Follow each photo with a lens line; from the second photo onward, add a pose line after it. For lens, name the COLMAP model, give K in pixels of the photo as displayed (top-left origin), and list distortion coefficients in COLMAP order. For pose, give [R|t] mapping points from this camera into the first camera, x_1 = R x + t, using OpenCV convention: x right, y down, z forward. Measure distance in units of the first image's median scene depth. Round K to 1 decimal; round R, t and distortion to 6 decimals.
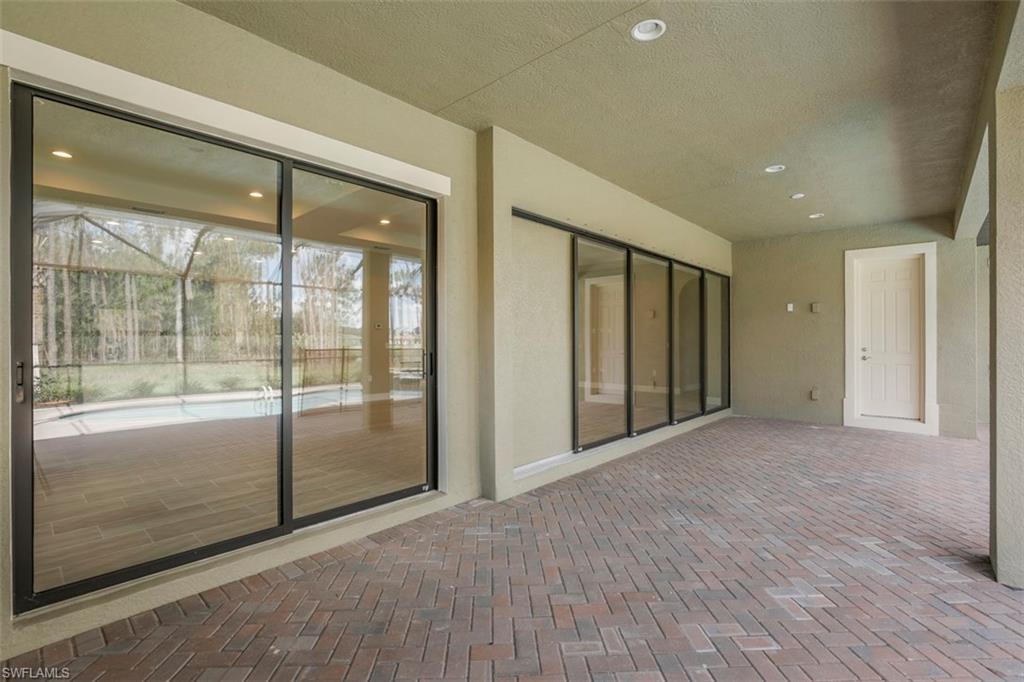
lens RADIAL K [[494.2, 0, 520.3], [0, 494.2, 336.1], [0, 0, 1]] dist [-0.019686, 0.001081]
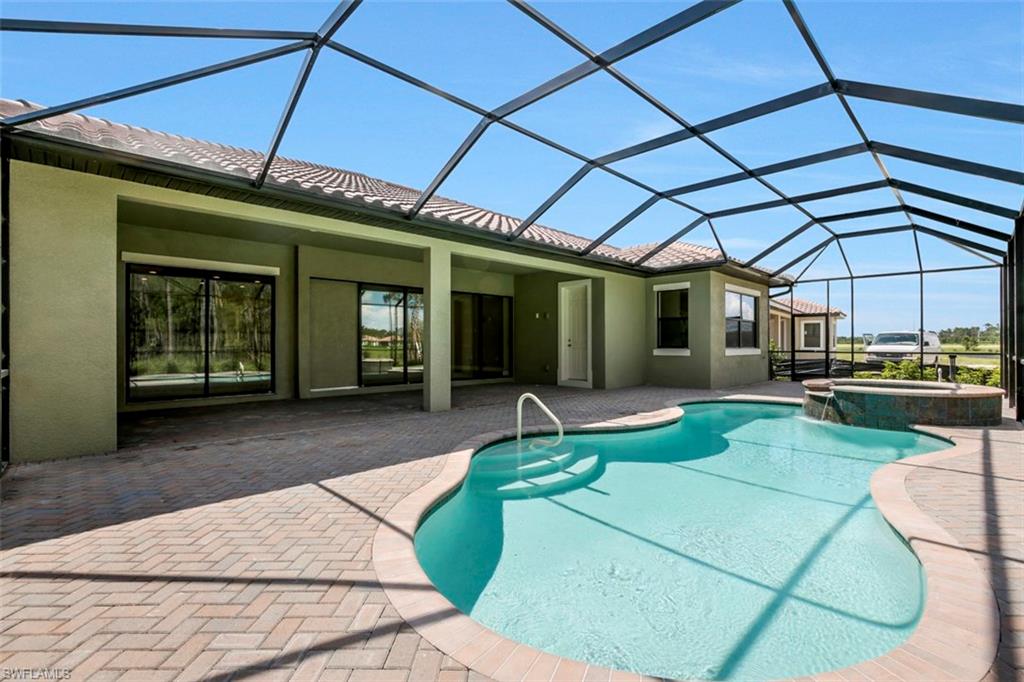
lens RADIAL K [[494.2, 0, 520.3], [0, 494.2, 336.1], [0, 0, 1]] dist [-0.019686, 0.001081]
pose [[0.998450, -0.001395, -0.055636, 0.594557], [0.001544, 0.999995, 0.002627, 0.007437], [0.055632, -0.002709, 0.998448, -0.695624]]
